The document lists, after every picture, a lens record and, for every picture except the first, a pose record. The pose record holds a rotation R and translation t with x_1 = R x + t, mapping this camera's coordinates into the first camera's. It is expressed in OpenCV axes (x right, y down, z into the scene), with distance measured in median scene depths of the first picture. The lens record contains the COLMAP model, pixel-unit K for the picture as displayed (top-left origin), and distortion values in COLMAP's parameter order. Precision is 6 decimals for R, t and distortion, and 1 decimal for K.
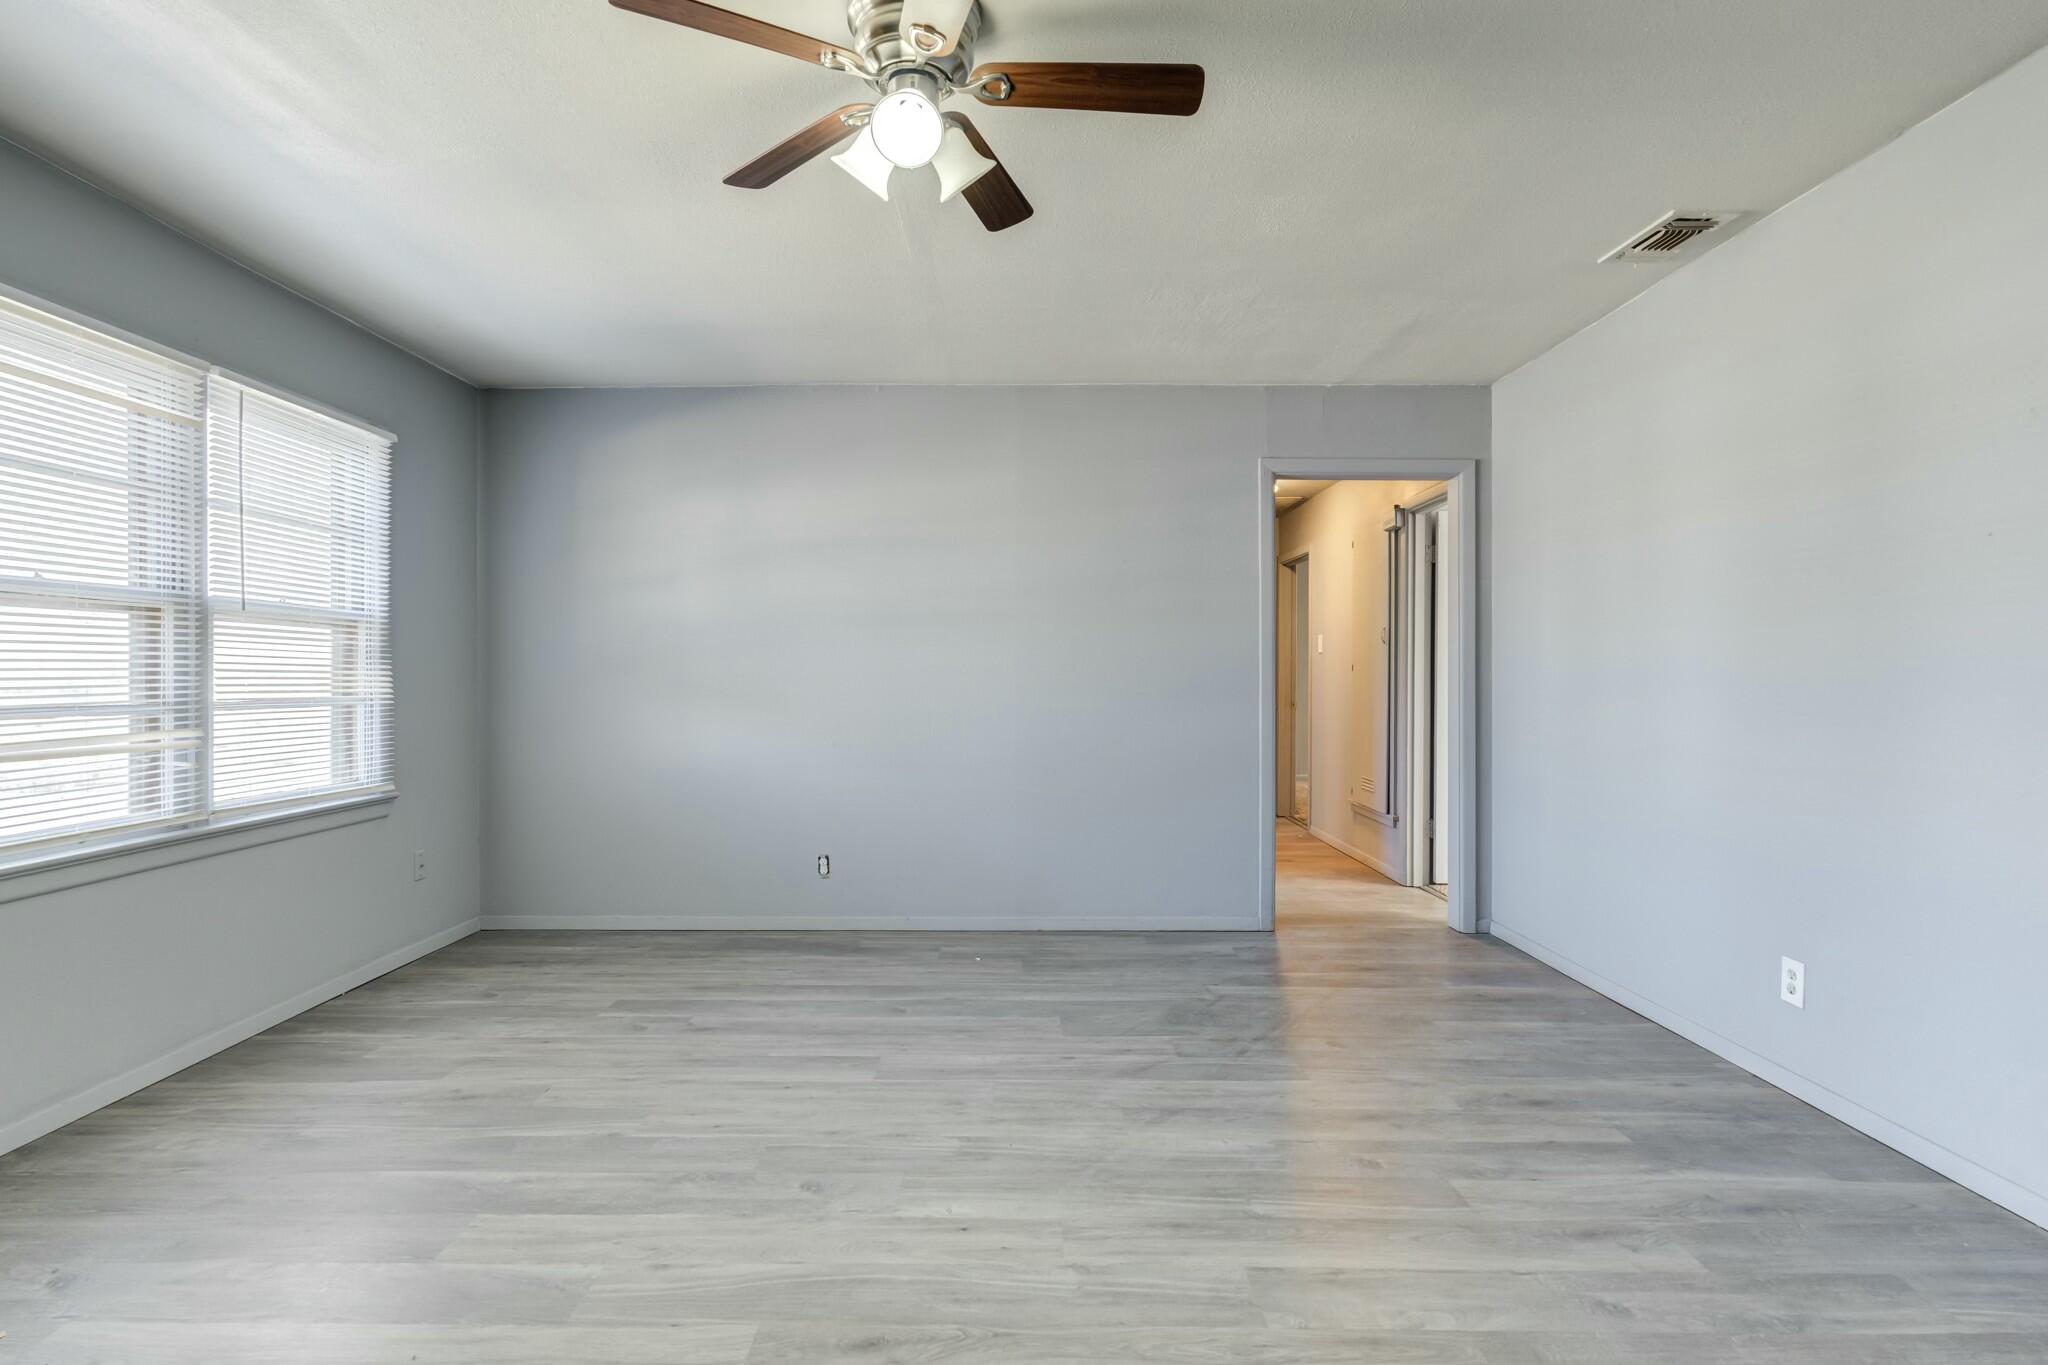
lens RADIAL K [[1036.0, 0, 1010.6], [0, 1036.0, 686.3], [0, 0, 1]] dist [0.001528, -0.003741]
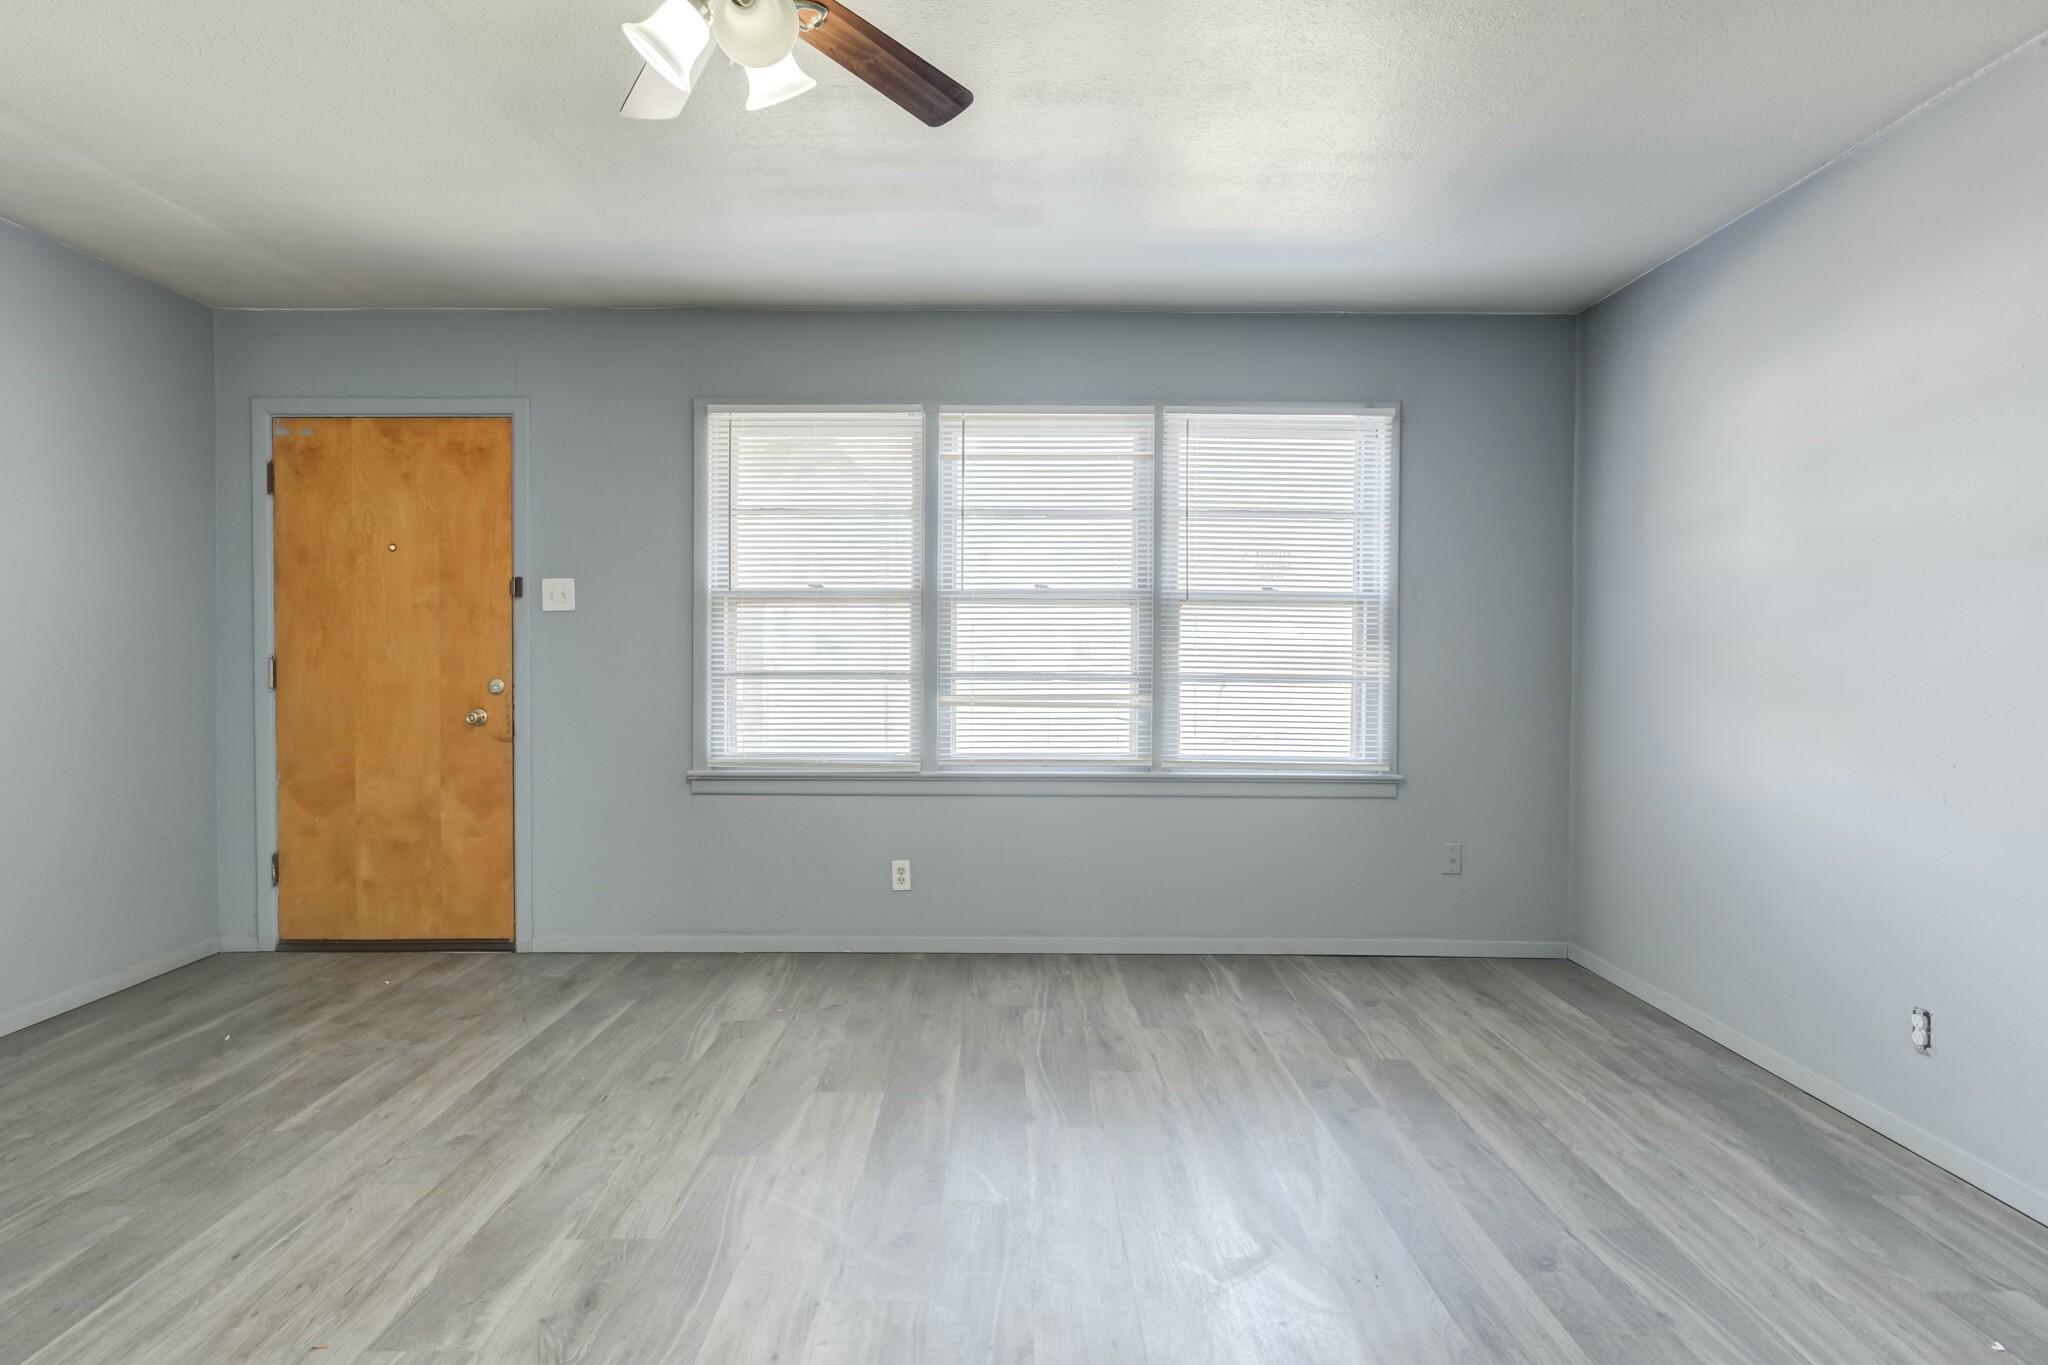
lens RADIAL K [[1055.2, 0, 996.9], [0, 1055.2, 682.9], [0, 0, 1]] dist [-0.001517, -0.003067]
pose [[-0.001233, 0.035850, -0.999356, 0.534918], [-0.018744, 0.999181, 0.035867, -0.017741], [0.999824, 0.018776, -0.000560, 0.835528]]
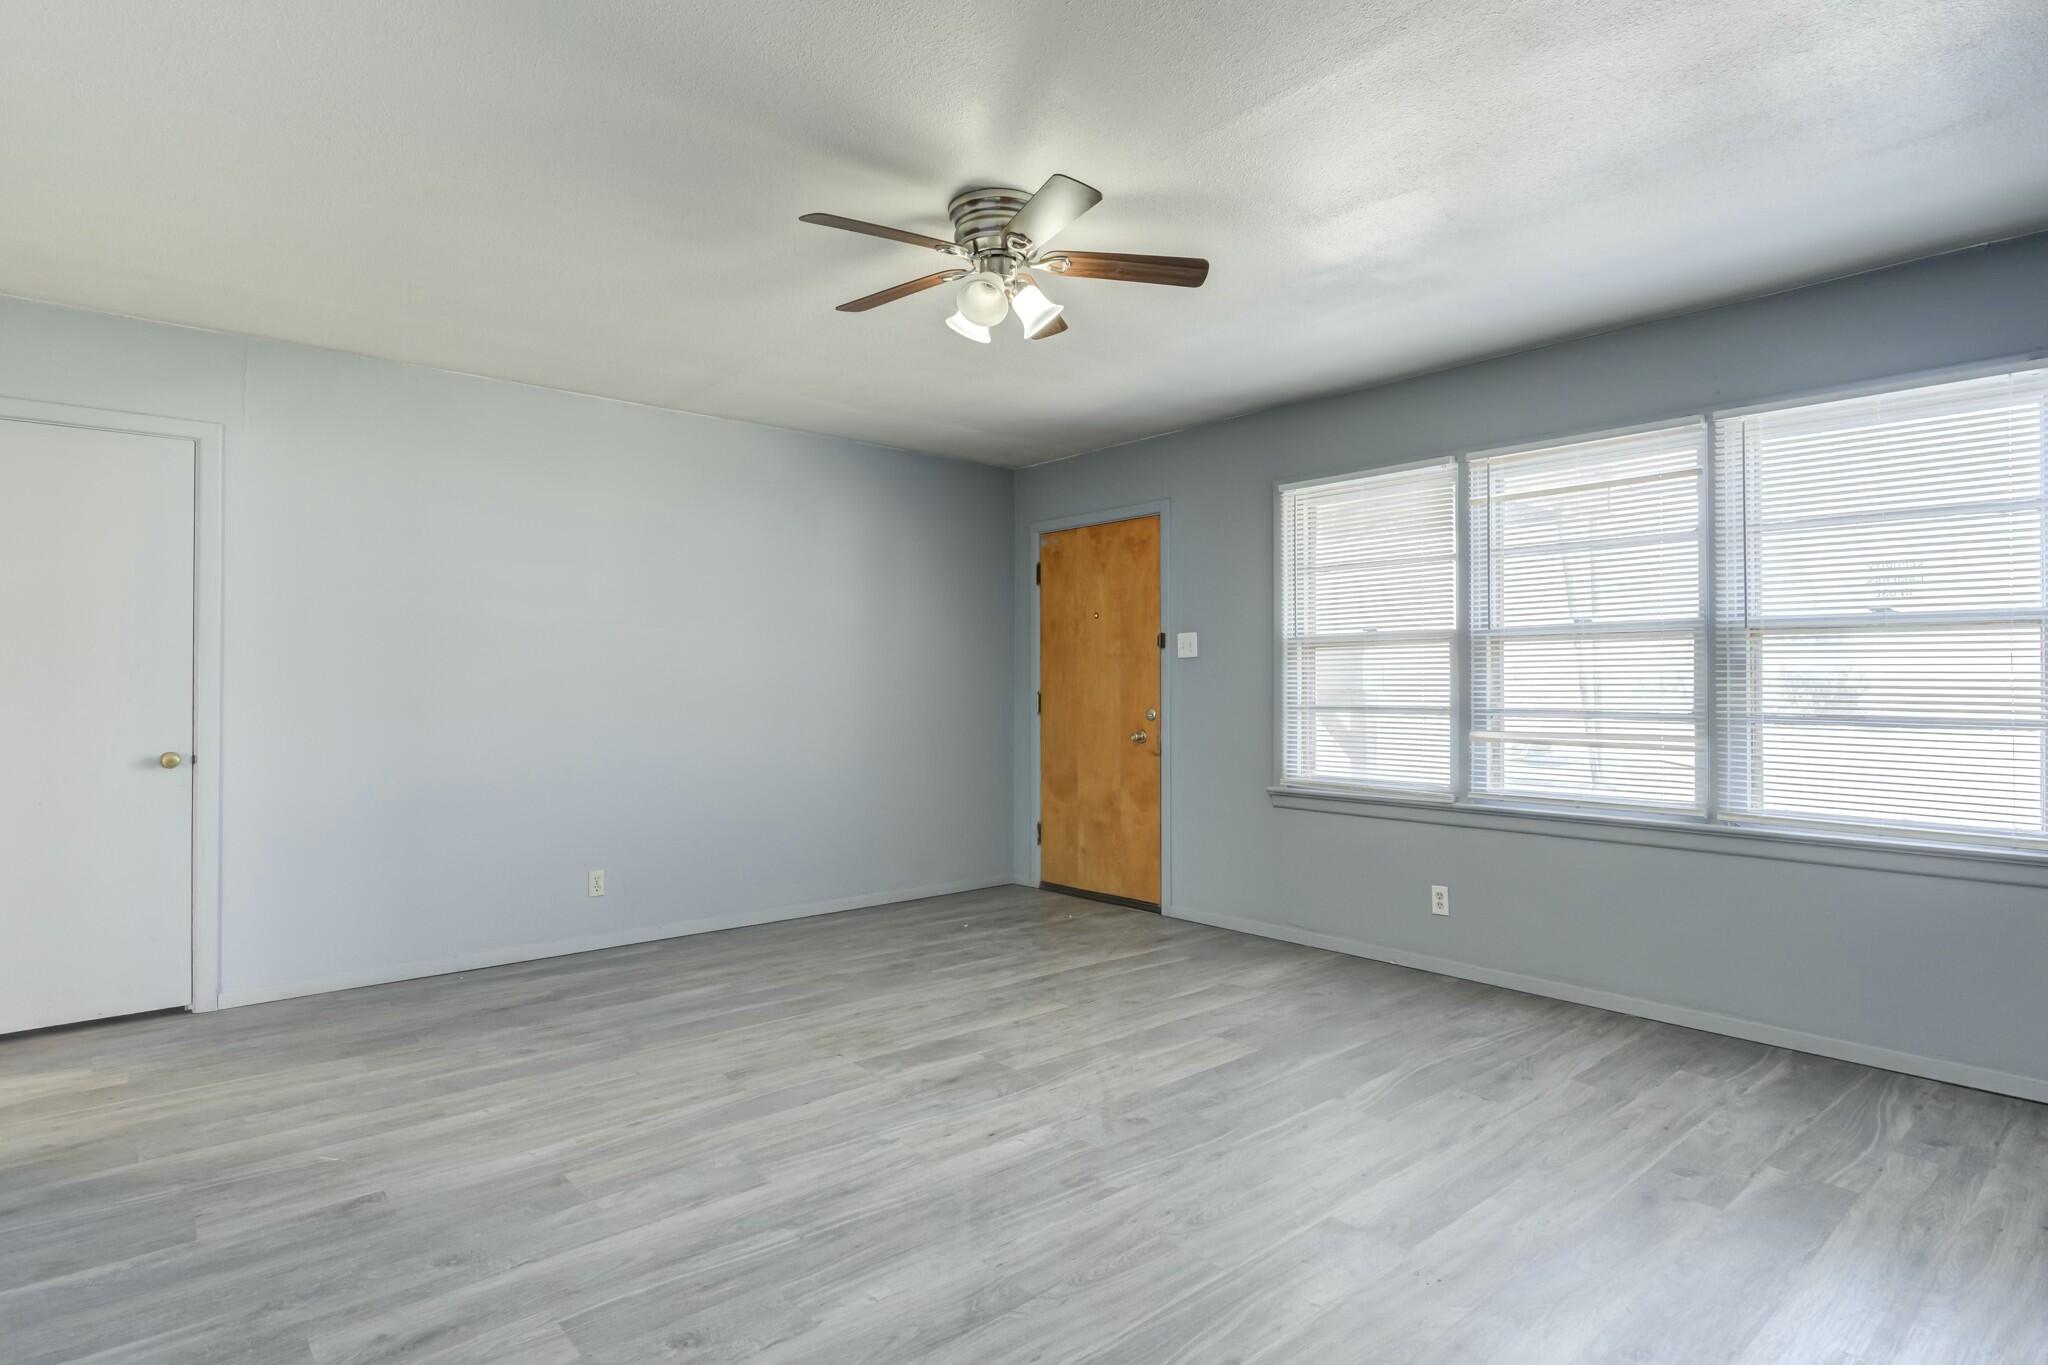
lens RADIAL K [[1055.2, 0, 1030.5], [0, 1055.2, 673.1], [0, 0, 1]] dist [-0.001517, -0.003067]
pose [[-0.748876, -0.008629, -0.662654, 0.549290], [-0.011185, 0.999937, -0.000380, -0.020149], [0.662616, 0.007127, -0.748926, 1.422199]]
